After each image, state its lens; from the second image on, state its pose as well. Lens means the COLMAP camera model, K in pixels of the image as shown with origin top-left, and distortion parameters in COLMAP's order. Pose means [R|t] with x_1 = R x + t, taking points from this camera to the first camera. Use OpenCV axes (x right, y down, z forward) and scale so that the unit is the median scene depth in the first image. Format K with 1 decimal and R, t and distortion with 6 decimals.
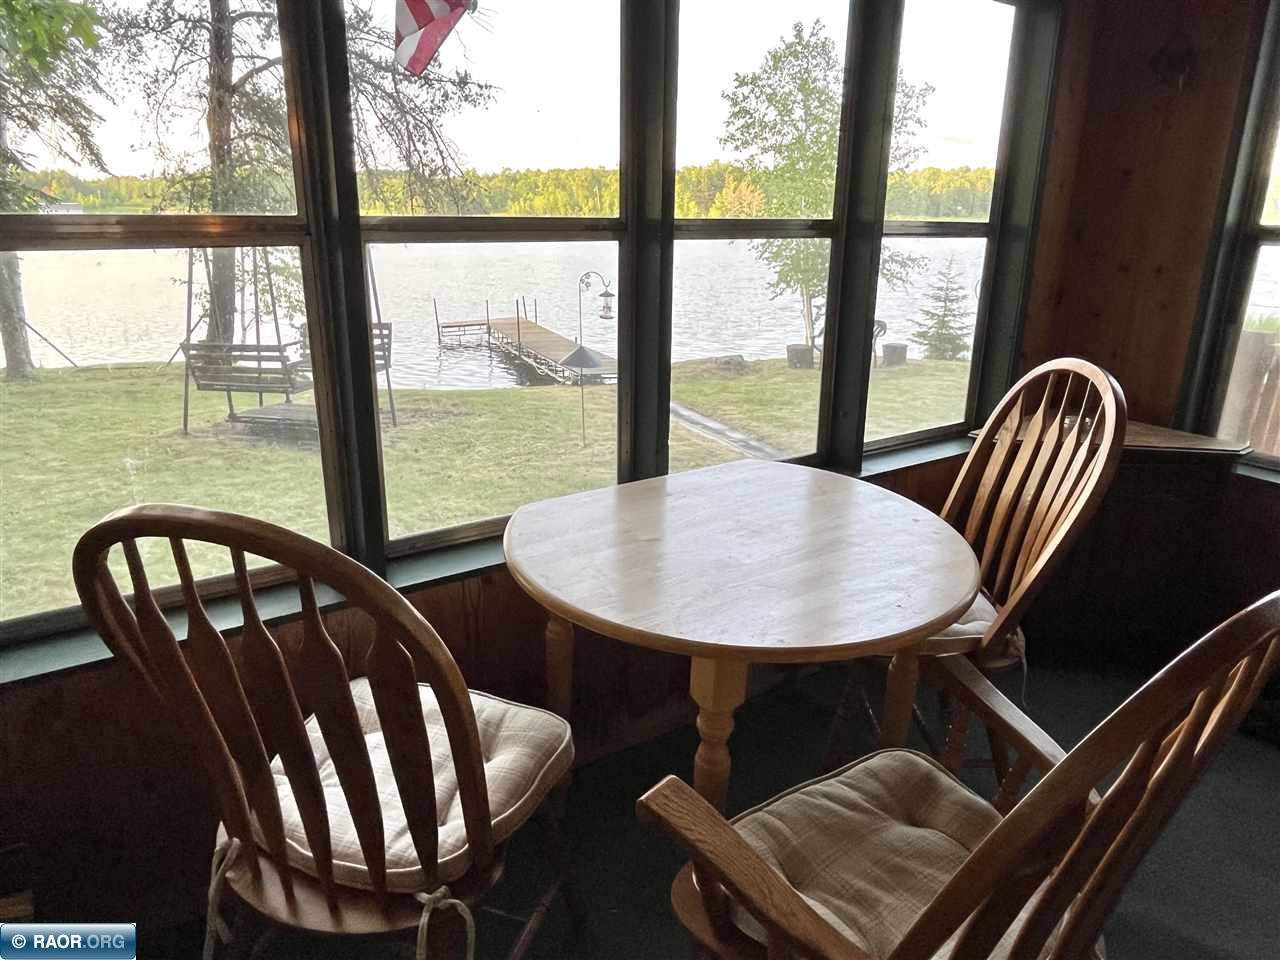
lens RADIAL K [[834.6, 0, 629.5], [0, 834.6, 482.3], [0, 0, 1]] dist [-0.000341, -0.001995]
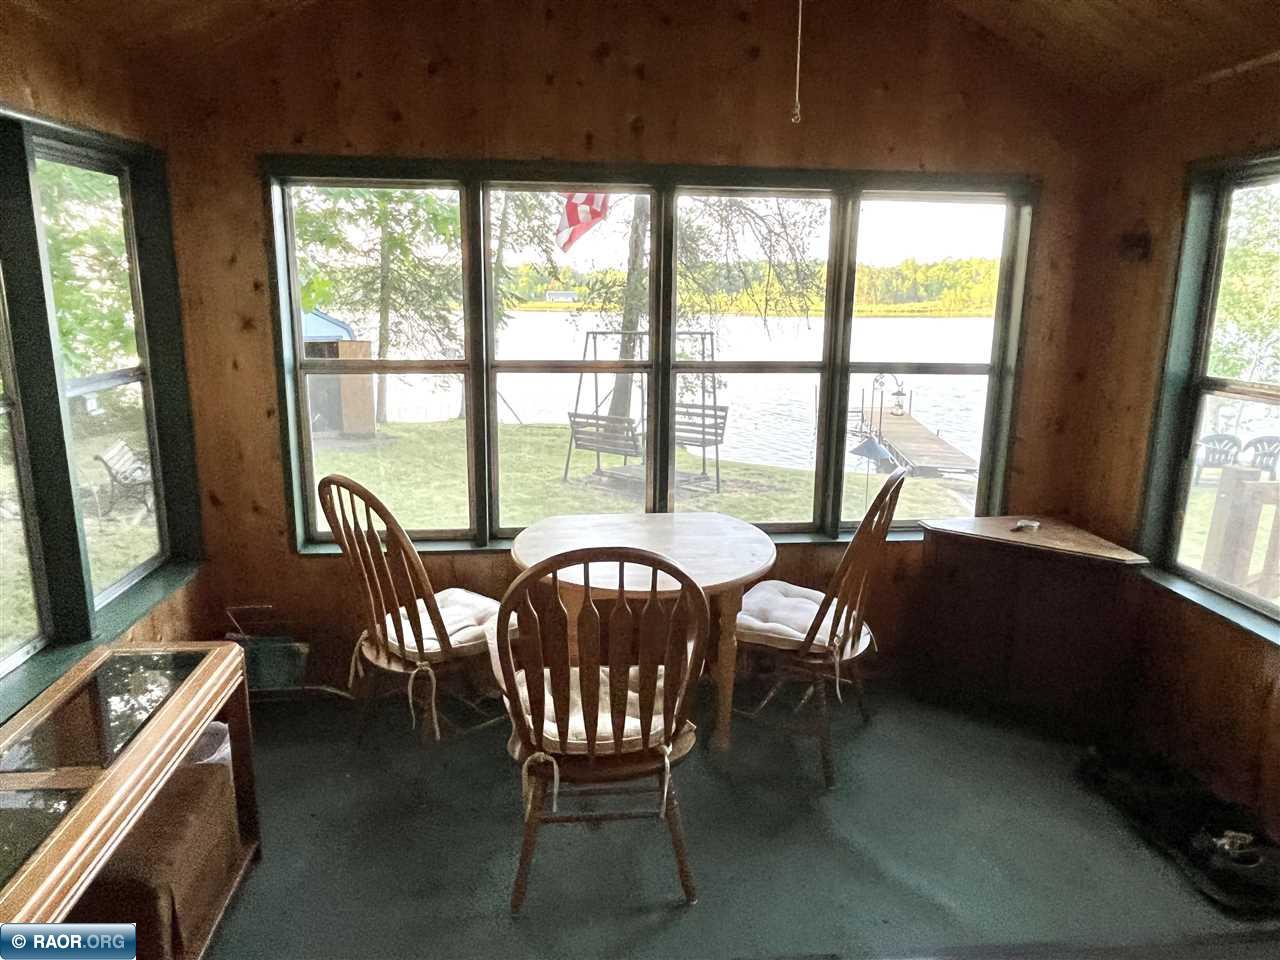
lens RADIAL K [[834.6, 0, 629.5], [0, 834.6, 482.3], [0, 0, 1]] dist [-0.000341, -0.001995]
pose [[0.879299, 0.104209, -0.464729, 0.170881], [-0.148697, 0.987060, -0.060009, 0.008260], [0.452462, 0.121870, 0.883417, -0.109530]]
